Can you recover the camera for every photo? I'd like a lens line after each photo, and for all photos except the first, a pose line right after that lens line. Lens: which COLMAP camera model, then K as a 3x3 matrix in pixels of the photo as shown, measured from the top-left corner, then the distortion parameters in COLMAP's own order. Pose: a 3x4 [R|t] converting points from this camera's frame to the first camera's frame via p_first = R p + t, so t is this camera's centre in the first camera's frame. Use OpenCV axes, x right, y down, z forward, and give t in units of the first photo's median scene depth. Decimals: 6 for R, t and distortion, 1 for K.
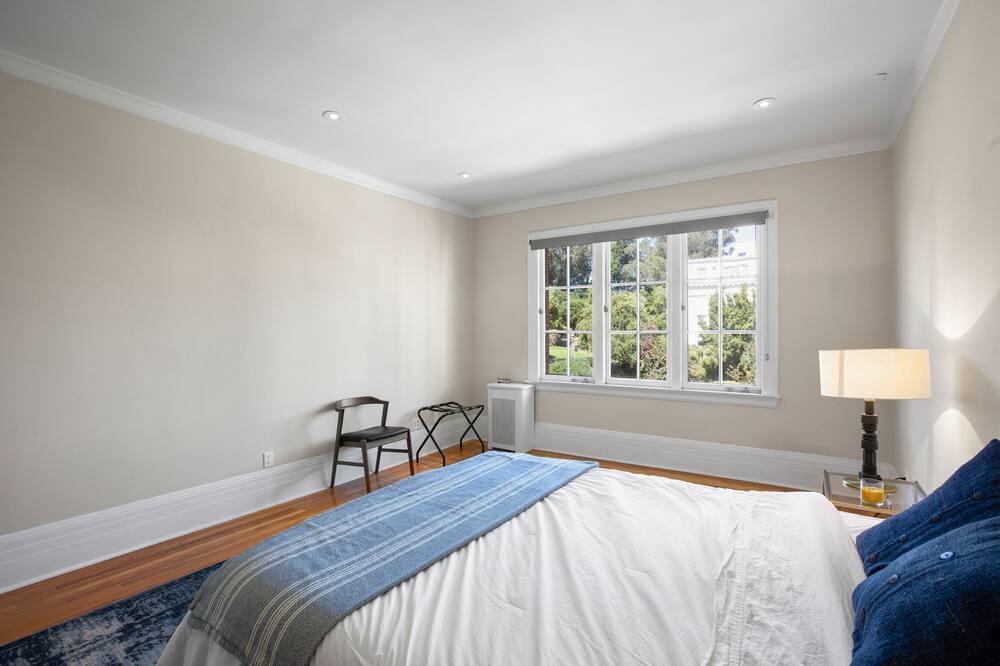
lens RADIAL K [[470.8, 0, 503.4], [0, 470.8, 331.3], [0, 0, 1]] dist [0.000419, 0.001097]
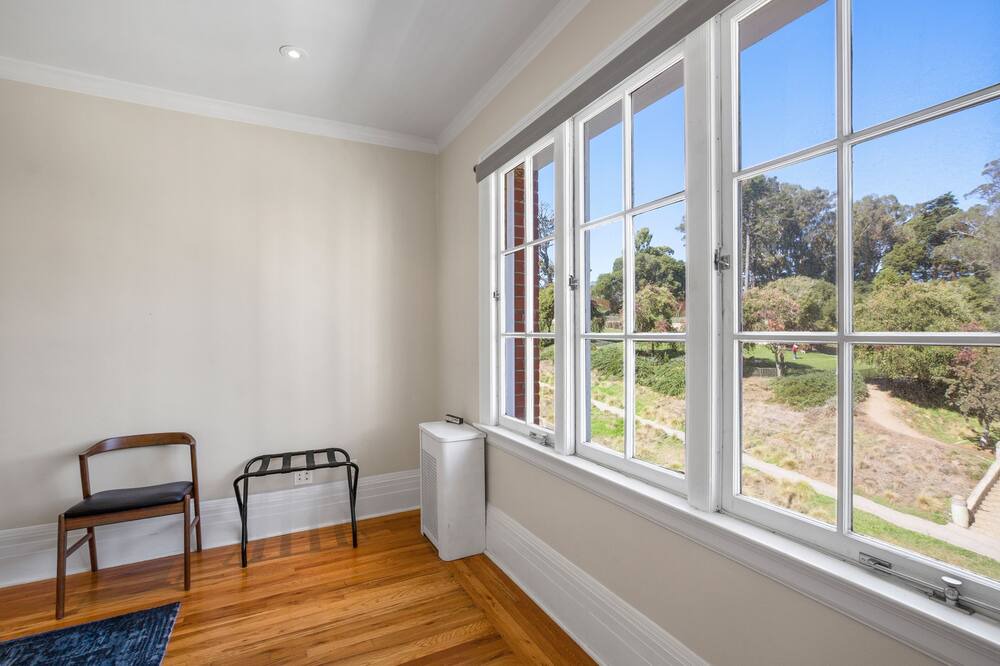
lens RADIAL K [[470.8, 0, 499.1], [0, 470.8, 333.1], [0, 0, 1]] dist [0.000419, 0.001097]
pose [[0.878292, 0.003604, -0.478111, 0.332153], [-0.003890, 0.999992, 0.000392, -0.000085], [0.478109, 0.001516, 0.878299, 0.523928]]
